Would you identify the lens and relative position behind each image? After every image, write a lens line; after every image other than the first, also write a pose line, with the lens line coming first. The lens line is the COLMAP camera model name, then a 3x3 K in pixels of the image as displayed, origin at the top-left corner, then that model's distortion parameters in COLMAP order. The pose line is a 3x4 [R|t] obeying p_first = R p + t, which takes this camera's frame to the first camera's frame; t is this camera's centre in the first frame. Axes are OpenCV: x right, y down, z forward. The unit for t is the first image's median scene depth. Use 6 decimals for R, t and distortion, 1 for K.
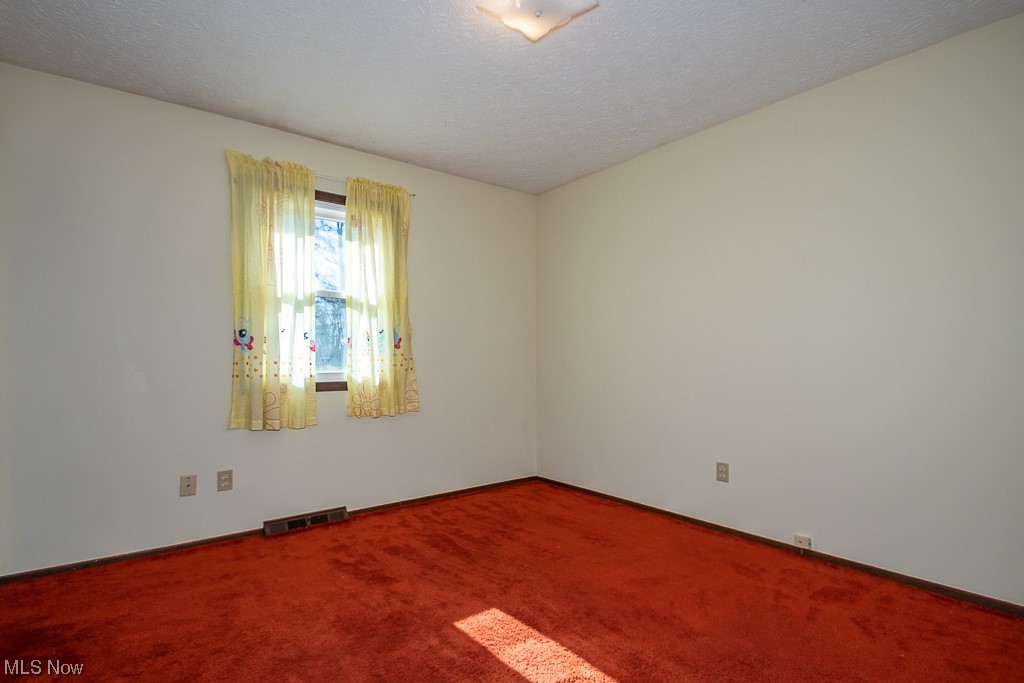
lens RADIAL K [[478.1, 0, 481.3], [0, 478.1, 354.1], [0, 0, 1]] dist [0.001990, 0.000357]
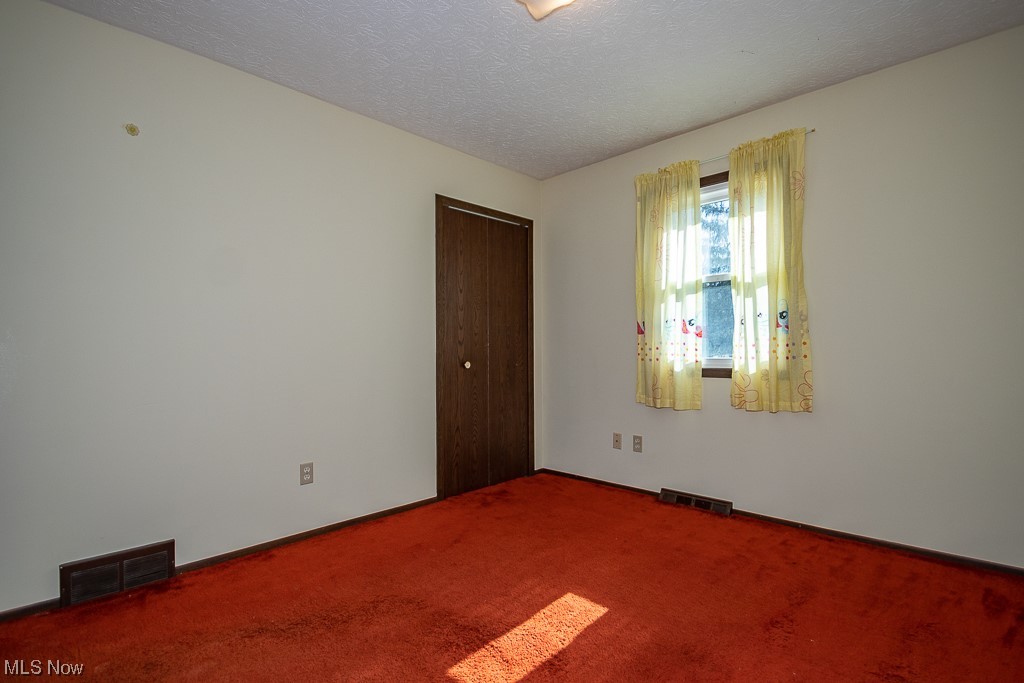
lens RADIAL K [[472.7, 0, 530.1], [0, 472.7, 343.9], [0, 0, 1]] dist [-0.000204, -0.000229]
pose [[0.217521, -0.013171, -0.975967, 0.553636], [0.014438, 0.999843, -0.010275, 0.013609], [0.975949, -0.011856, 0.217677, 0.428648]]
